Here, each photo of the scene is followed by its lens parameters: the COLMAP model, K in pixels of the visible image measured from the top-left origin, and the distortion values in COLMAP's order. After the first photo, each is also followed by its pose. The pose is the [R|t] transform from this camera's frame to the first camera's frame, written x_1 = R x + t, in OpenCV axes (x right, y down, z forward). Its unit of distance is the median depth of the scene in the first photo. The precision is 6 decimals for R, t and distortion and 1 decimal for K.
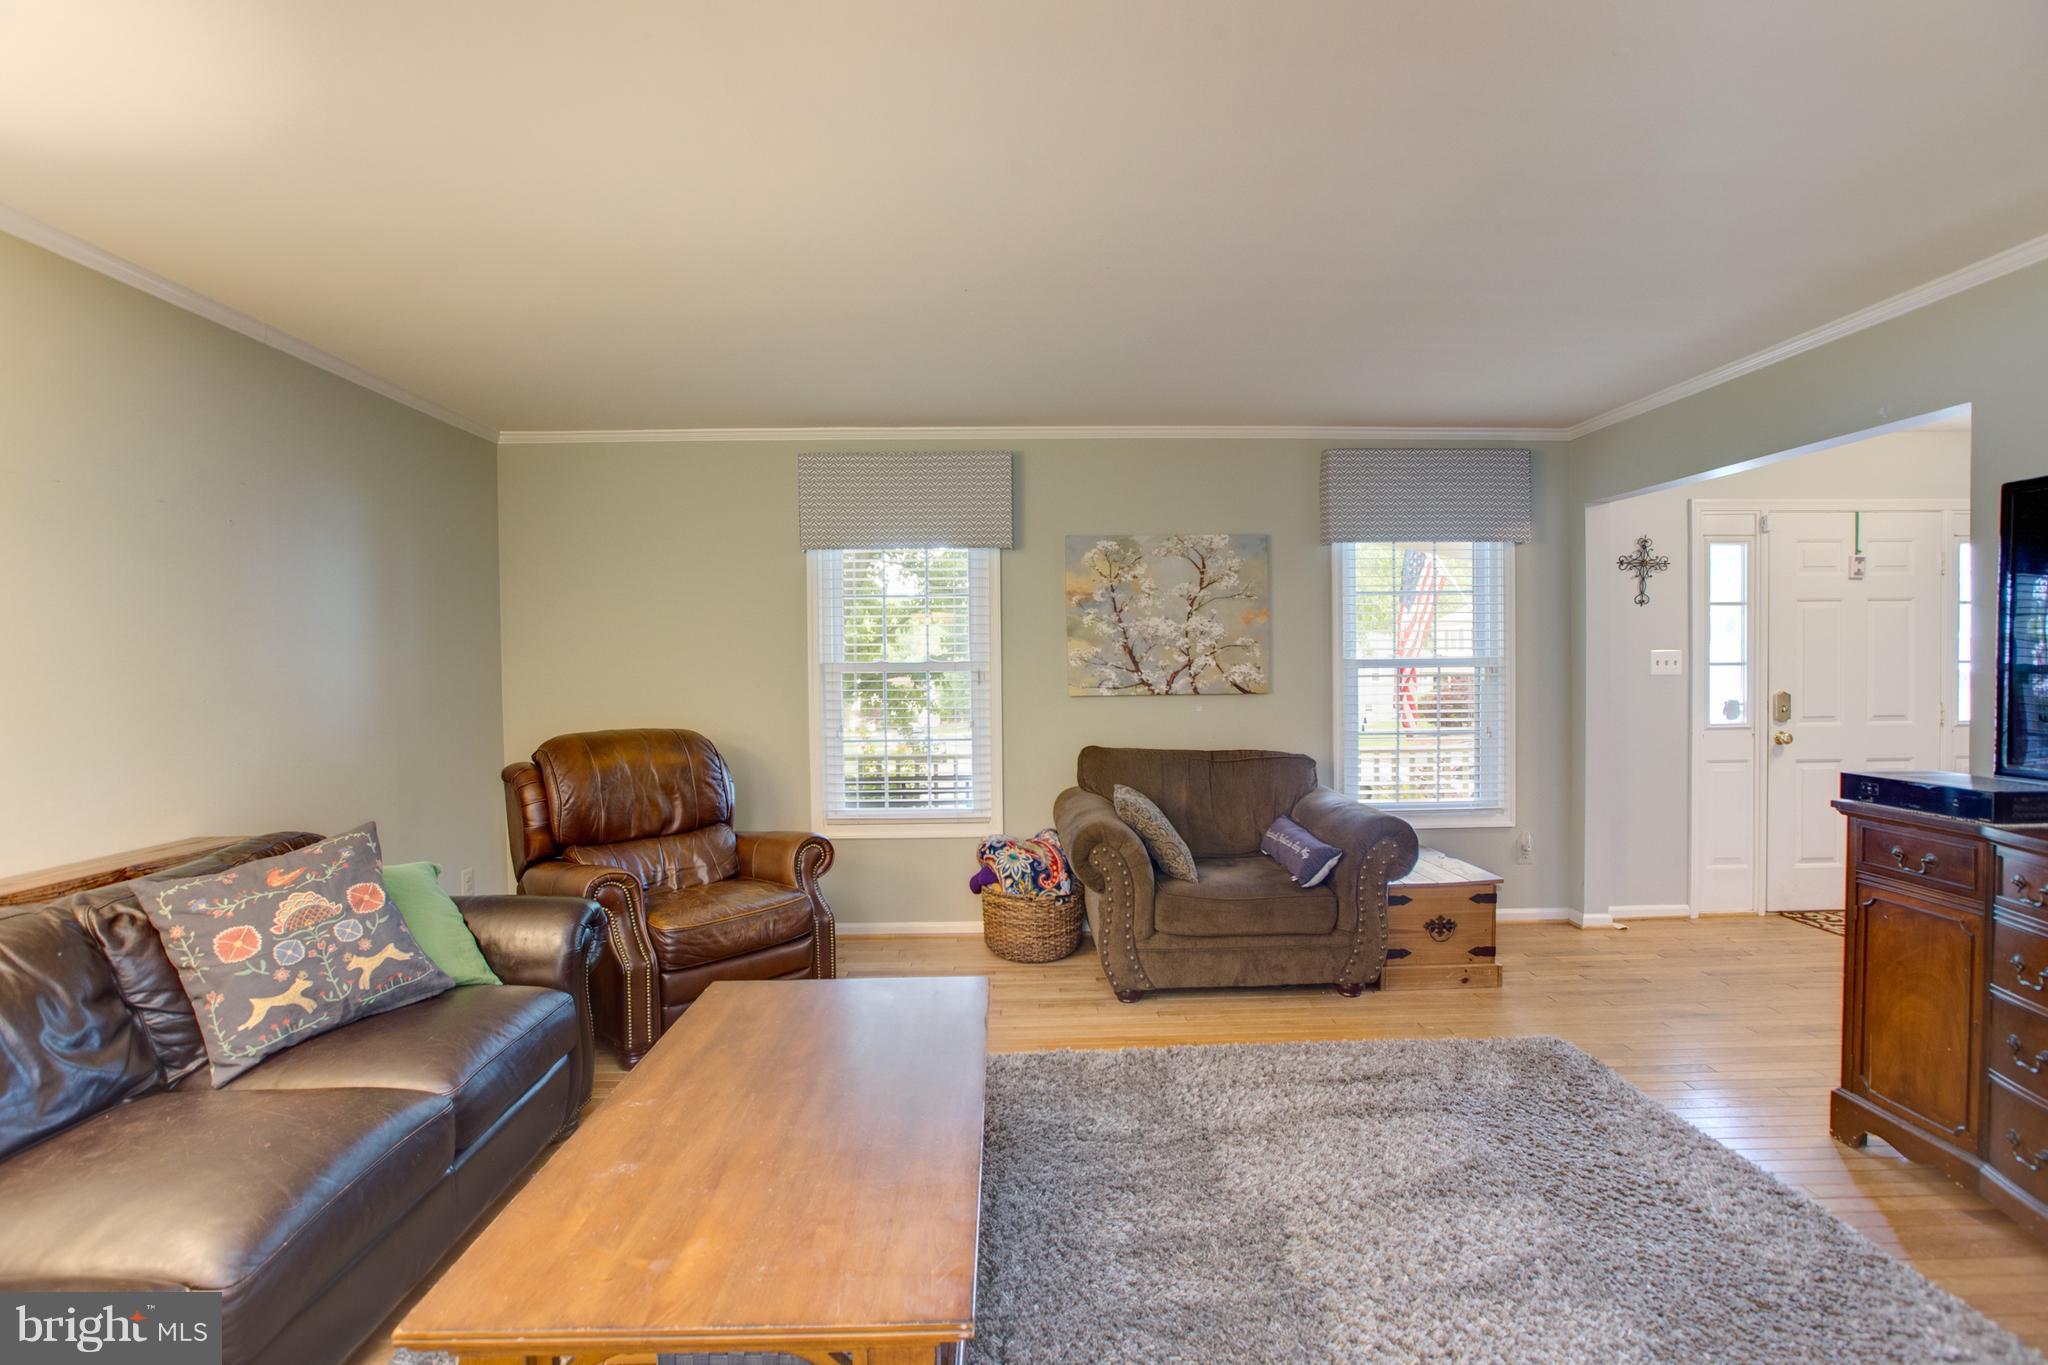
lens RADIAL K [[944.0, 0, 1036.2], [0, 944.0, 673.7], [0, 0, 1]] dist [-0.023126, 0.006745]
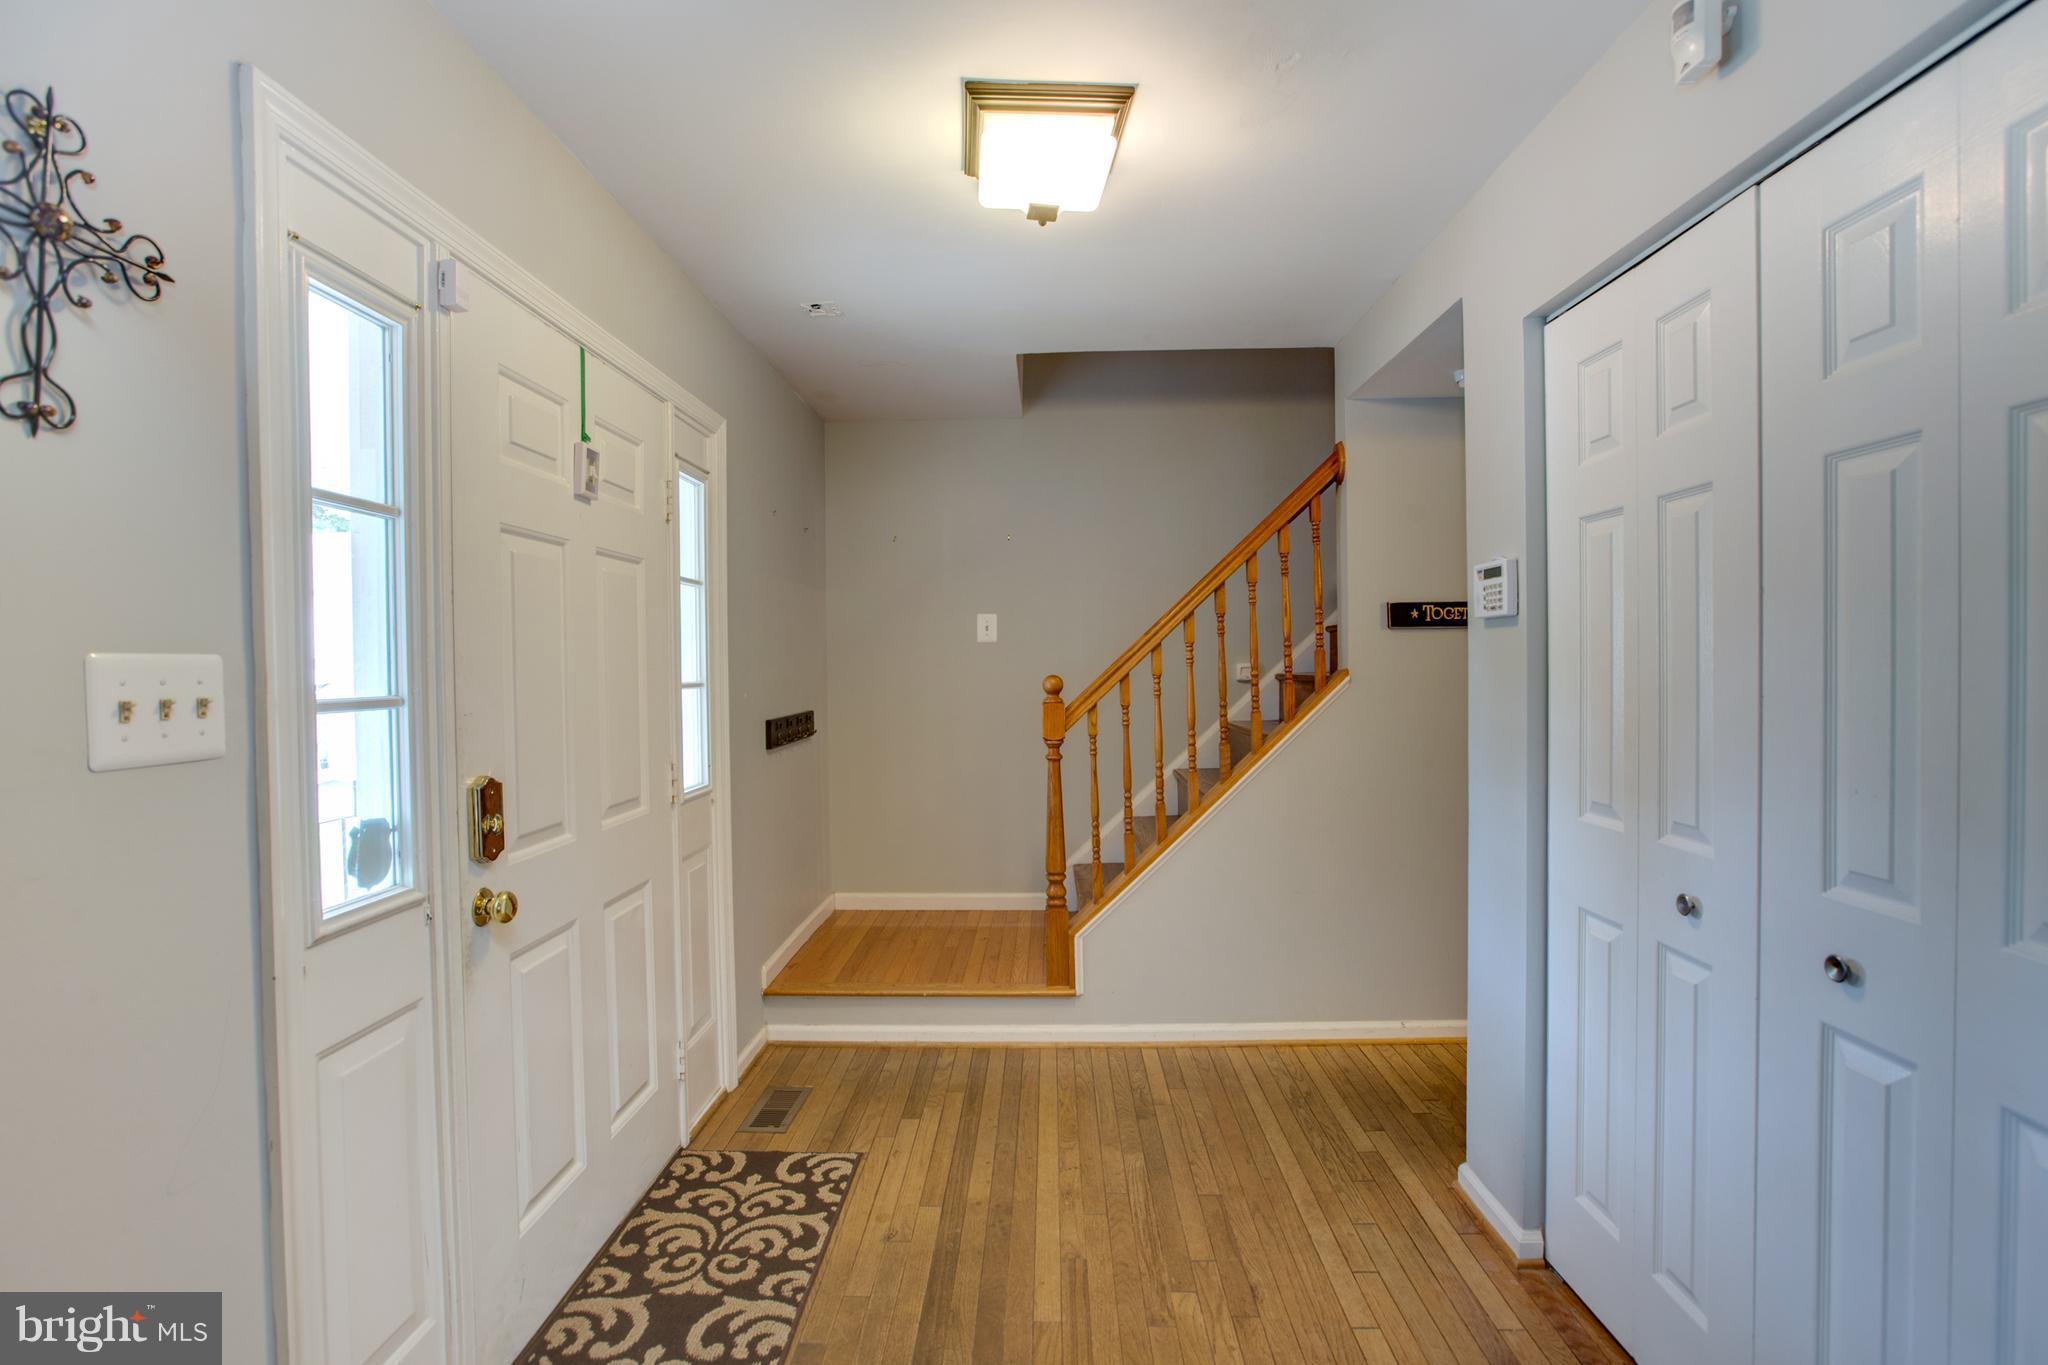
lens RADIAL K [[944.0, 0, 1019.7], [0, 944.0, 680.7], [0, 0, 1]] dist [-0.023126, 0.006745]
pose [[0.082398, -0.008874, 0.996560, 0.460257], [0.025078, 0.999662, 0.006828, -0.014874], [-0.996284, 0.024429, 0.082593, 0.766433]]
